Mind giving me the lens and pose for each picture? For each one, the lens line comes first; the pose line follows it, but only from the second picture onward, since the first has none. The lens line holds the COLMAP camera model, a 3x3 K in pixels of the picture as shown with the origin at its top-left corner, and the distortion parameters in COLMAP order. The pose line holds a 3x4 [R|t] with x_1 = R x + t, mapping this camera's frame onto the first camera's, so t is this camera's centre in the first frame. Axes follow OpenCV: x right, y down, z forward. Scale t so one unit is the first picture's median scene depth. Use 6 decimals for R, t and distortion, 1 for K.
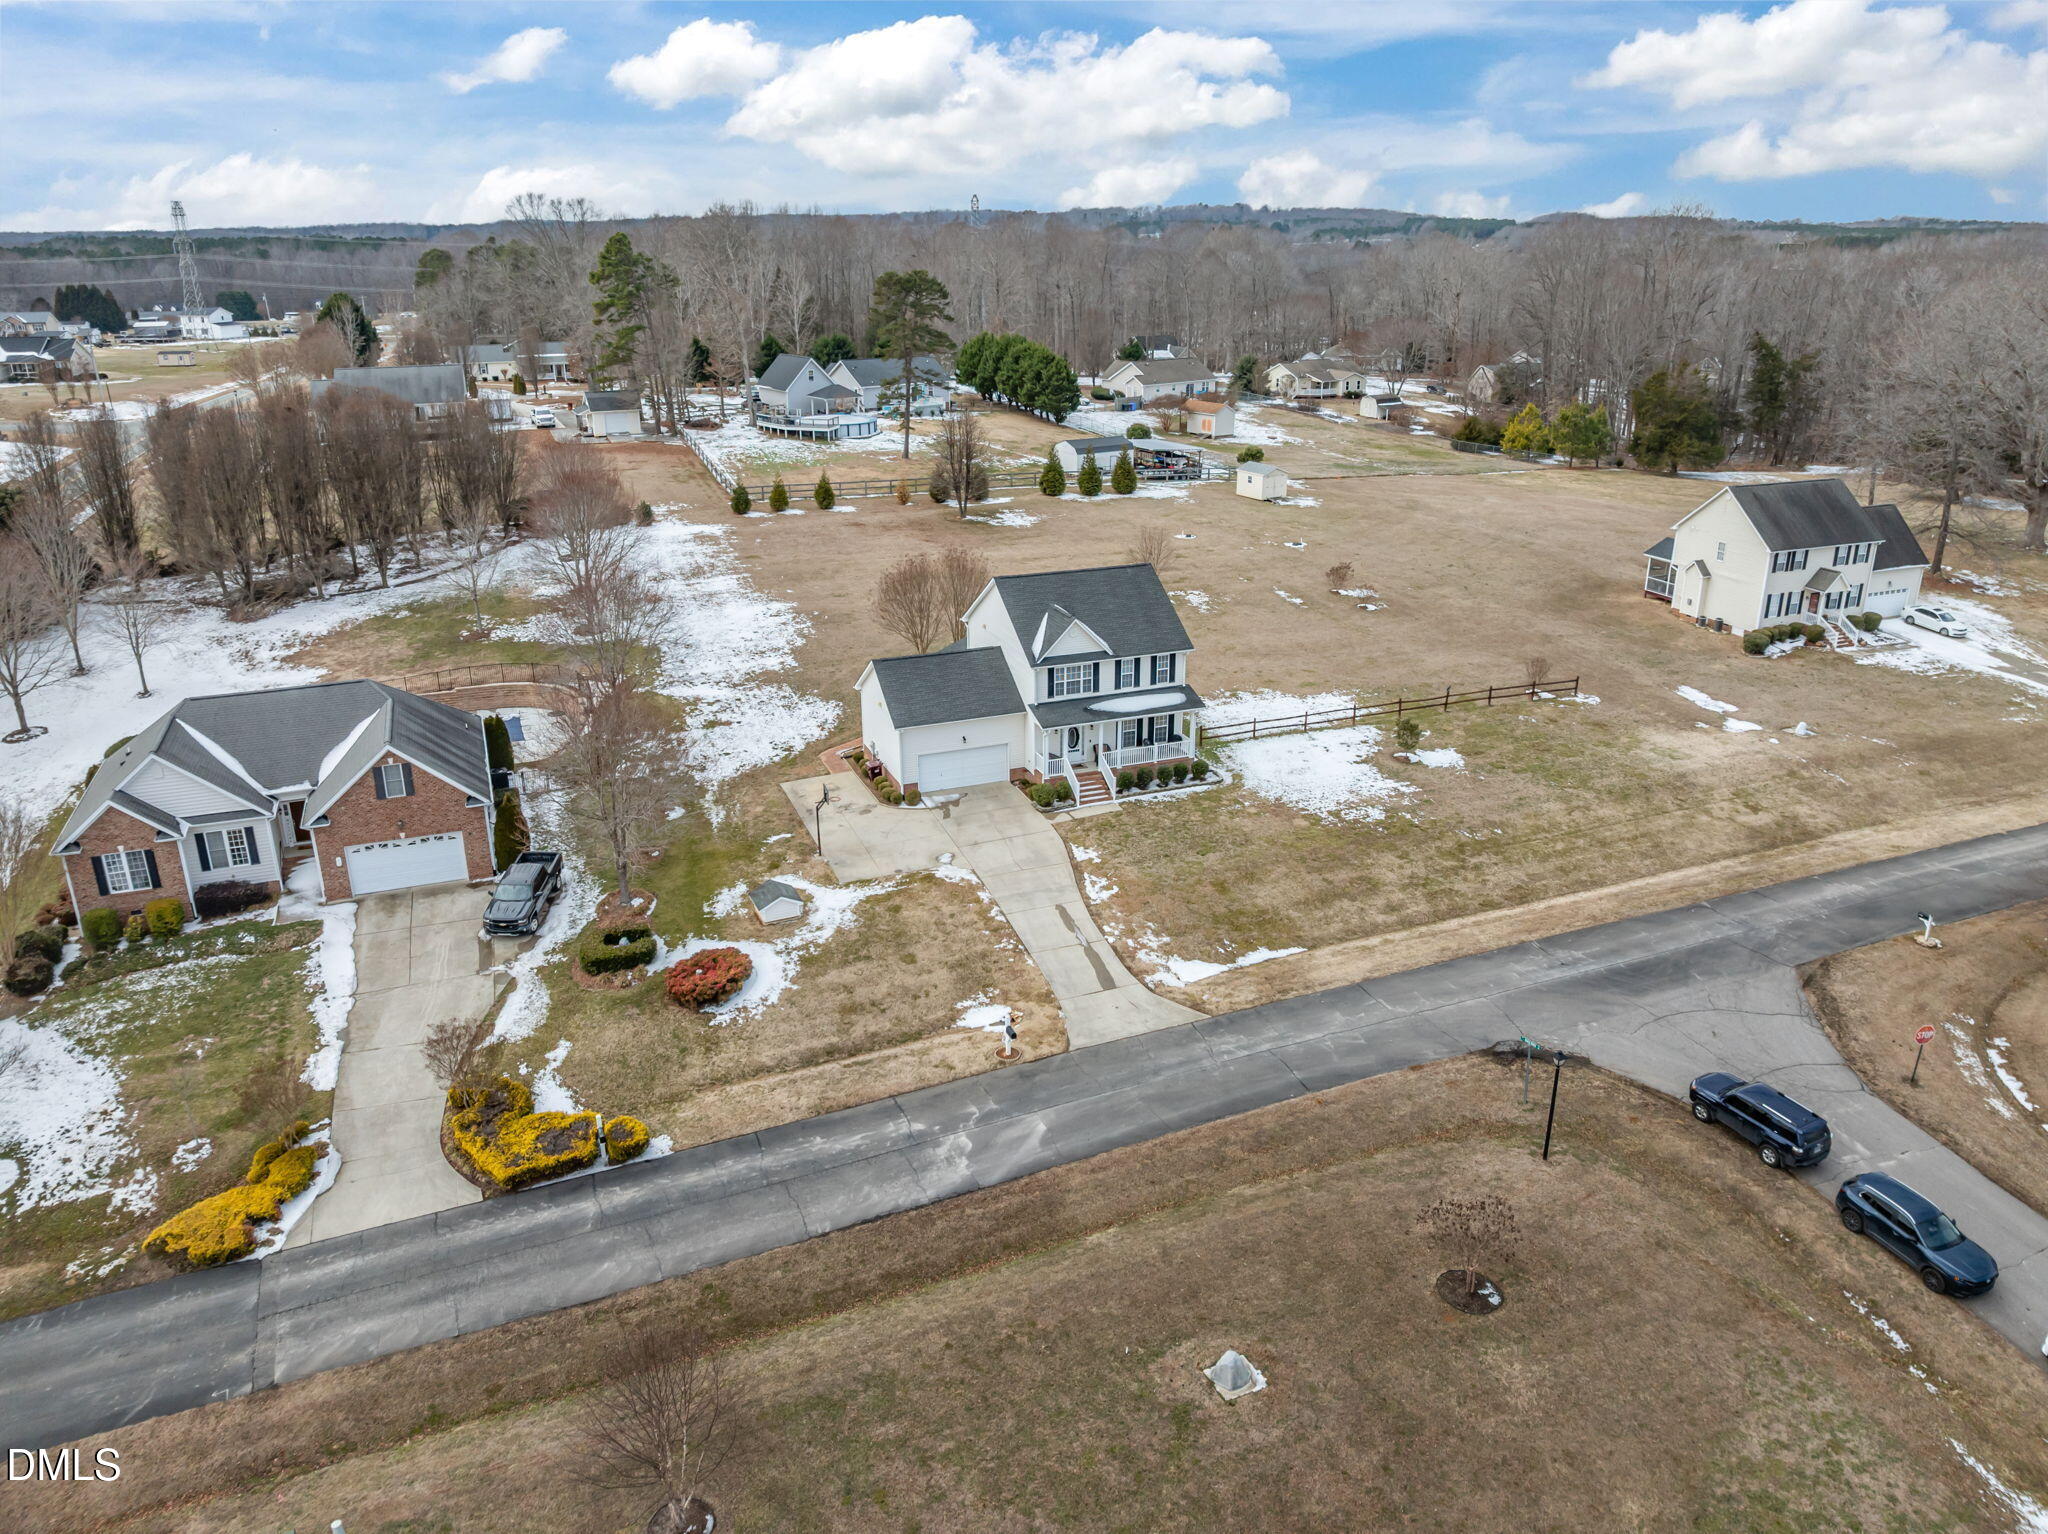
lens RADIAL K [[1438.7, 0, 1025.3], [0, 1438.7, 752.5], [0, 0, 1]] dist [-0.038654, -0.004963]
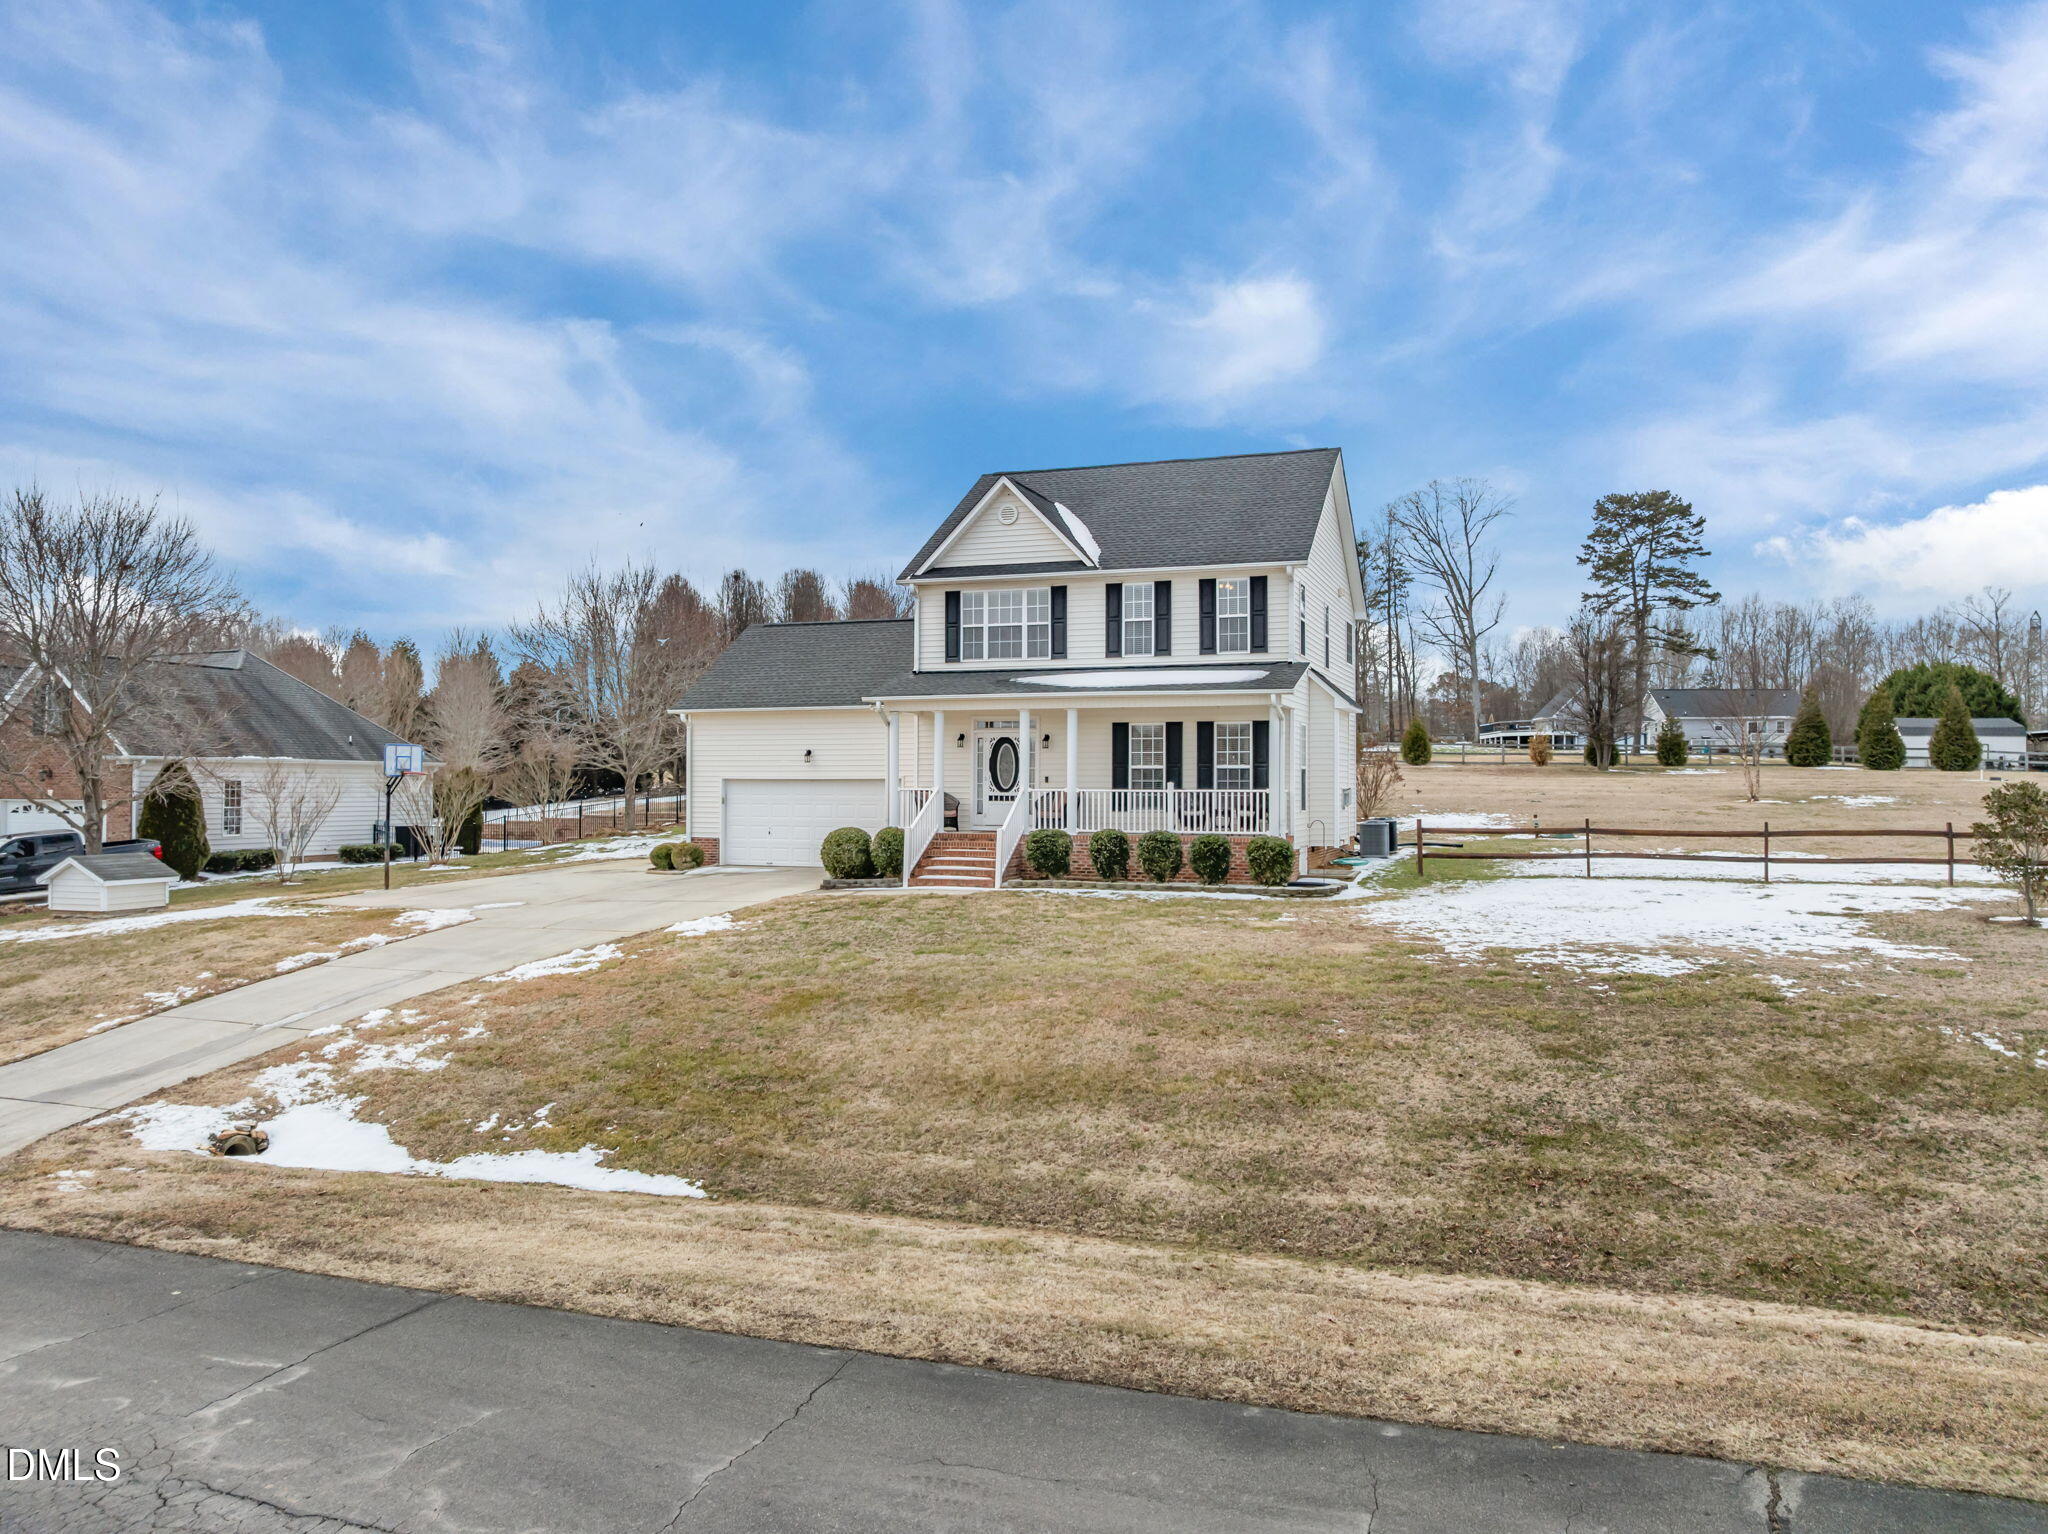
lens RADIAL K [[1433.0, 0, 1024.0], [0, 1433.0, 767.0], [0, 0, 1]] dist [-0.047262, 0.007542]
pose [[0.742432, -0.005367, -0.669900, 0.386245], [-0.230312, 0.936972, -0.262754, 0.120382], [0.629088, 0.349363, 0.694402, 0.851420]]
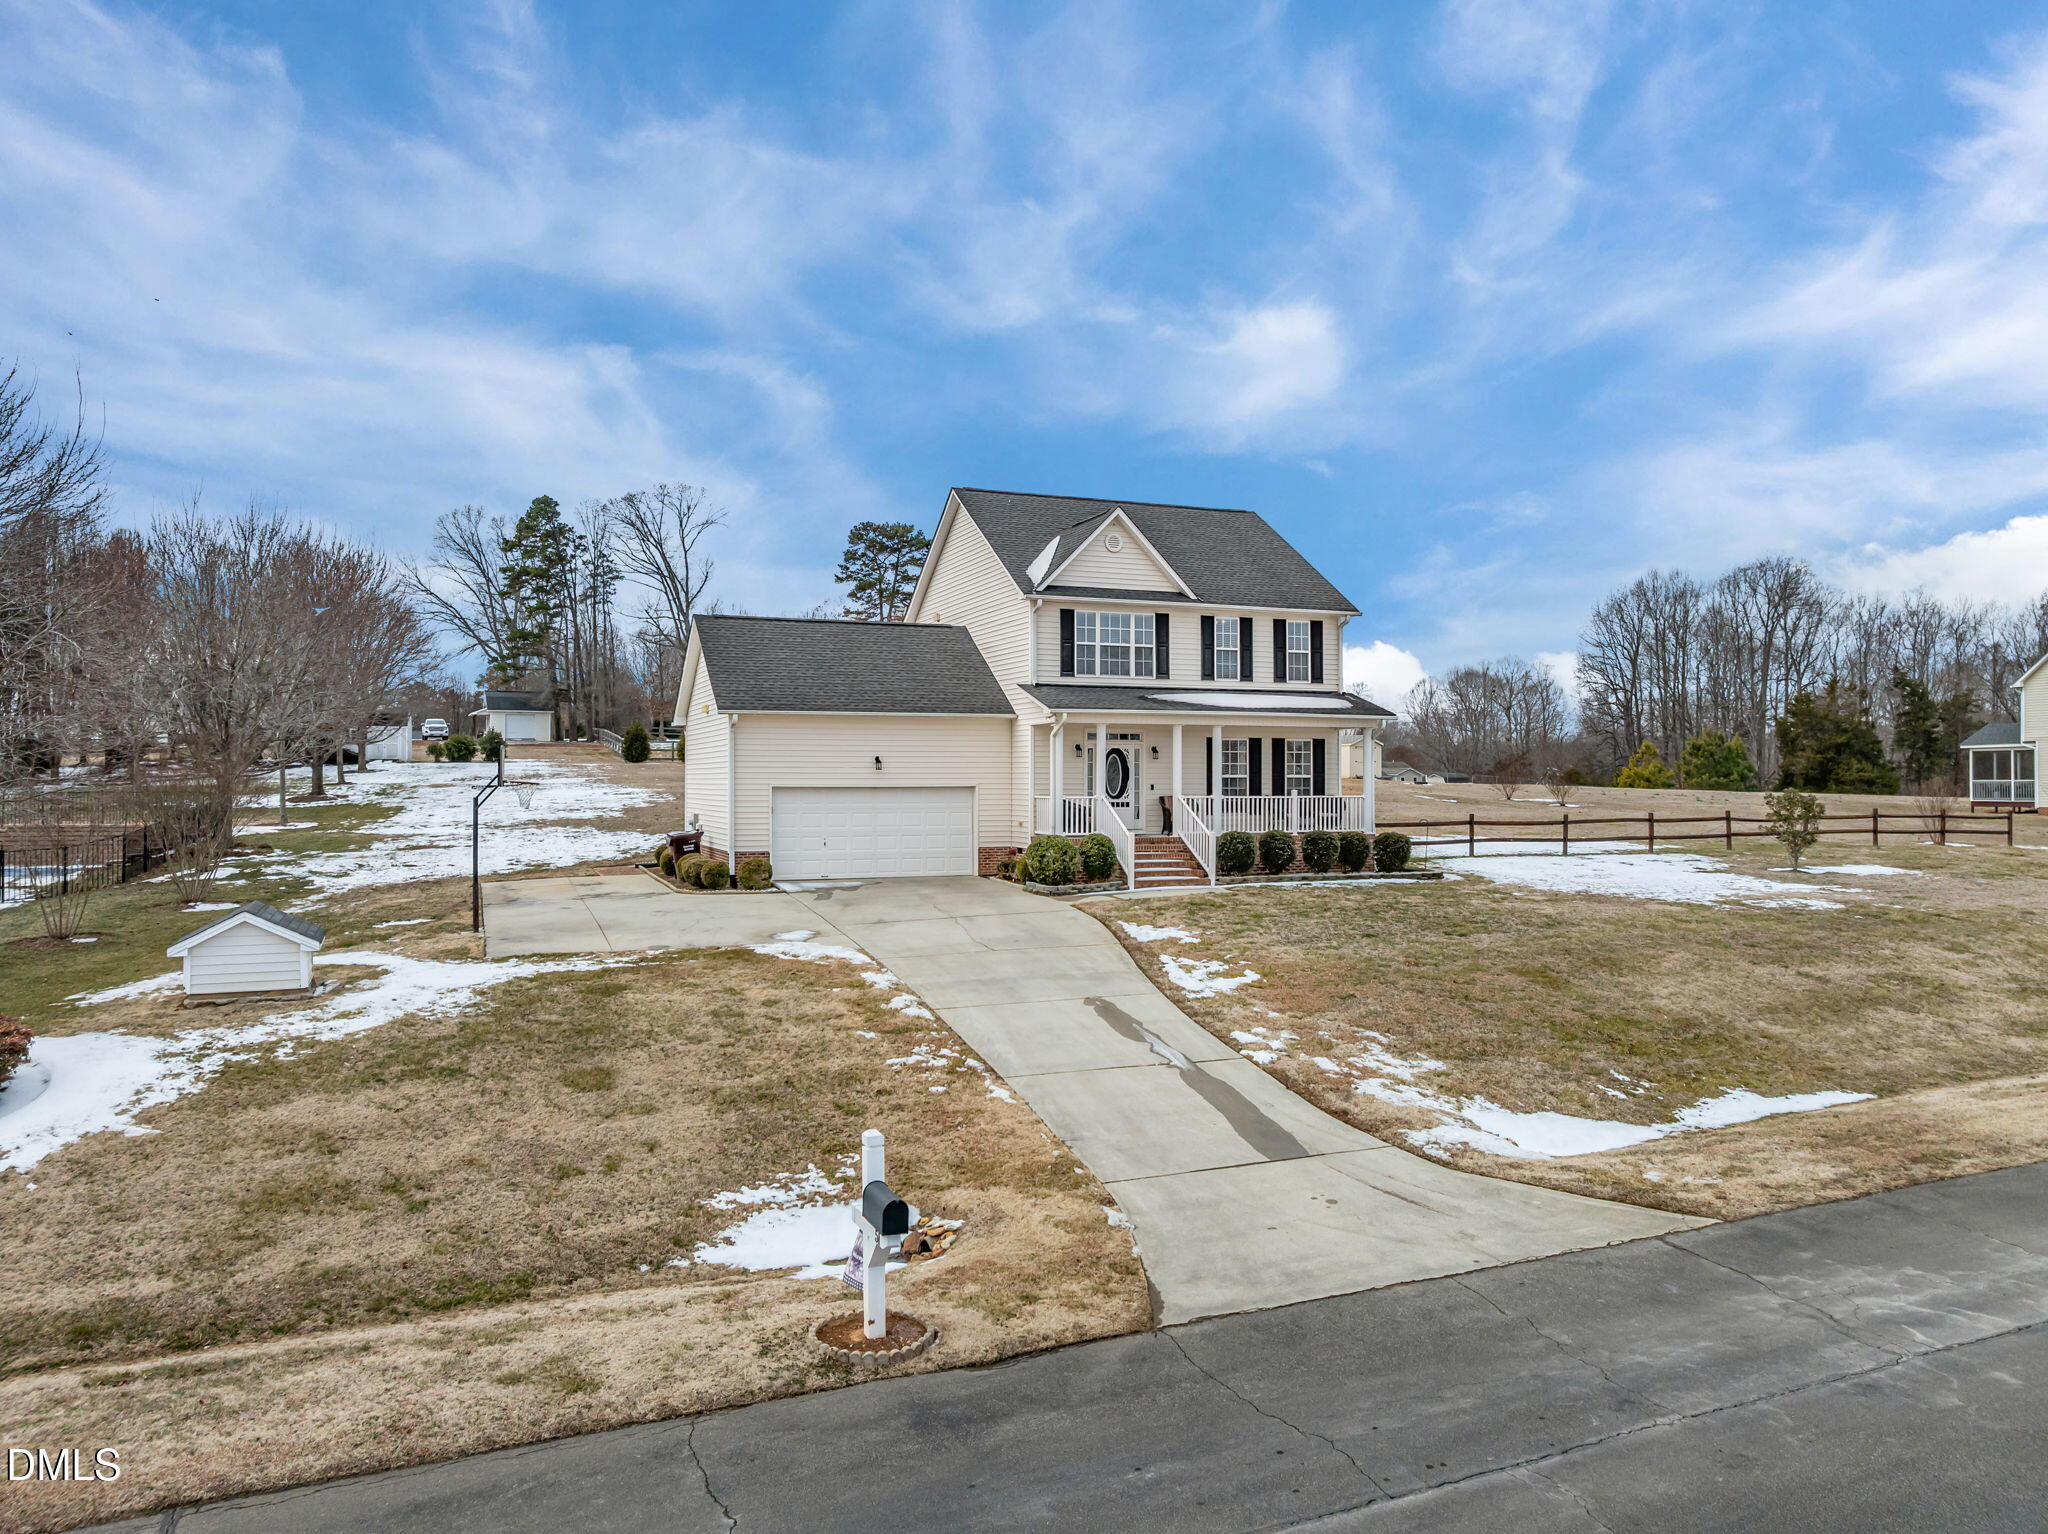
lens RADIAL K [[1438.7, 0, 1025.3], [0, 1438.7, 752.5], [0, 0, 1]] dist [-0.038654, -0.004963]
pose [[0.999930, -0.000650, -0.011805, 0.011460], [-0.003689, 0.931498, -0.363728, 0.181672], [0.011232, 0.363746, 0.931431, 0.680520]]
